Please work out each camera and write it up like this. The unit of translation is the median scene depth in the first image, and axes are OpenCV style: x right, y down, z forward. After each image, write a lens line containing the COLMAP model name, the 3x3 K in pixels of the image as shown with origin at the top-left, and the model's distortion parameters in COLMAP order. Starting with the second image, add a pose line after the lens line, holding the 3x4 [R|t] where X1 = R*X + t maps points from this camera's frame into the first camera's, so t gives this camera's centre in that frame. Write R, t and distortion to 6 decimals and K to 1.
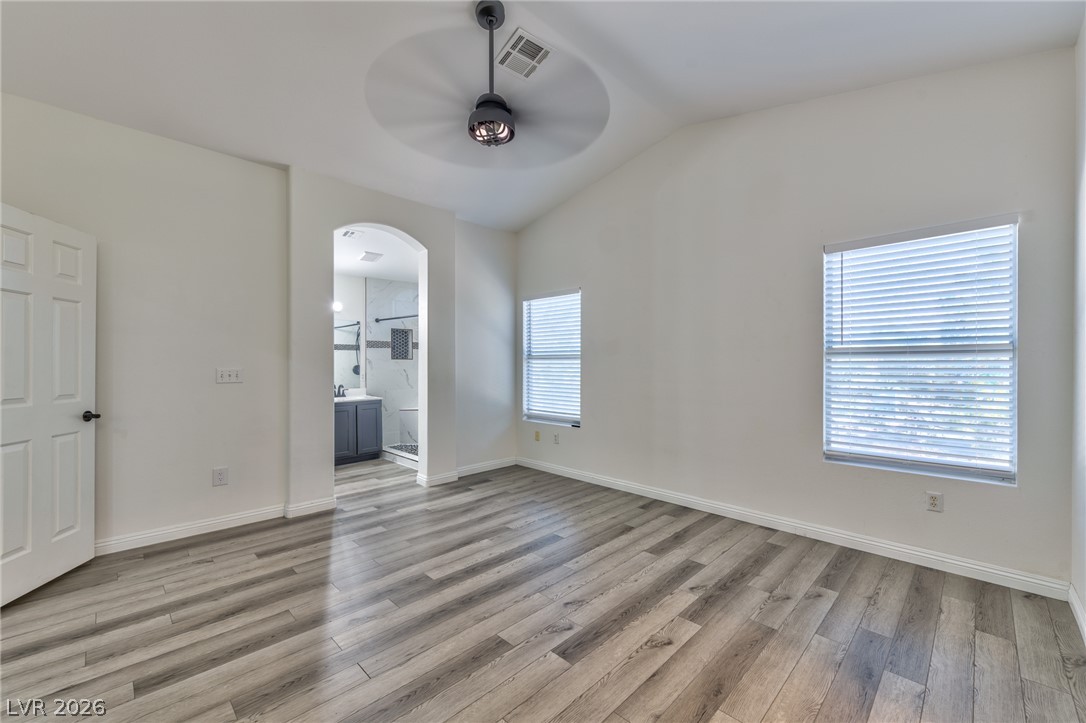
lens RADIAL K [[435.7, 0, 547.4], [0, 435.7, 365.8], [0, 0, 1]] dist [0.010471, -0.000319]
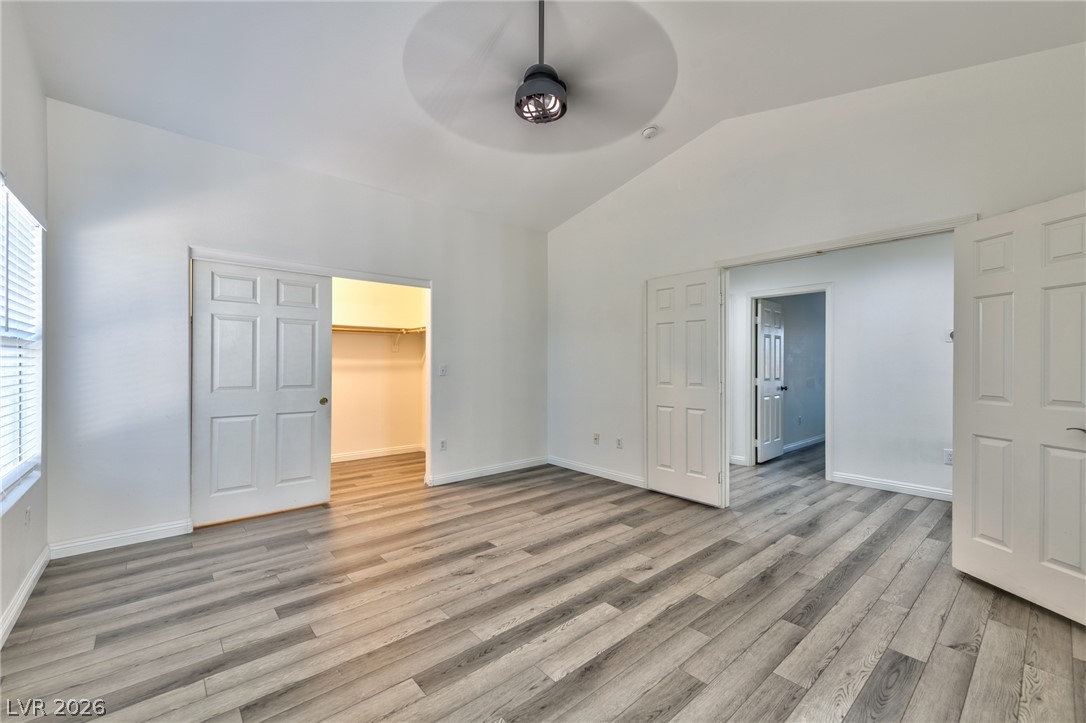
lens RADIAL K [[435.7, 0, 541.7], [0, 435.7, 360.2], [0, 0, 1]] dist [0.010471, -0.000319]
pose [[-0.996646, -0.000805, 0.081827, -0.199201], [-0.001004, 0.999997, -0.002385, 0.003321], [-0.081825, -0.002459, -0.996644, 1.846228]]
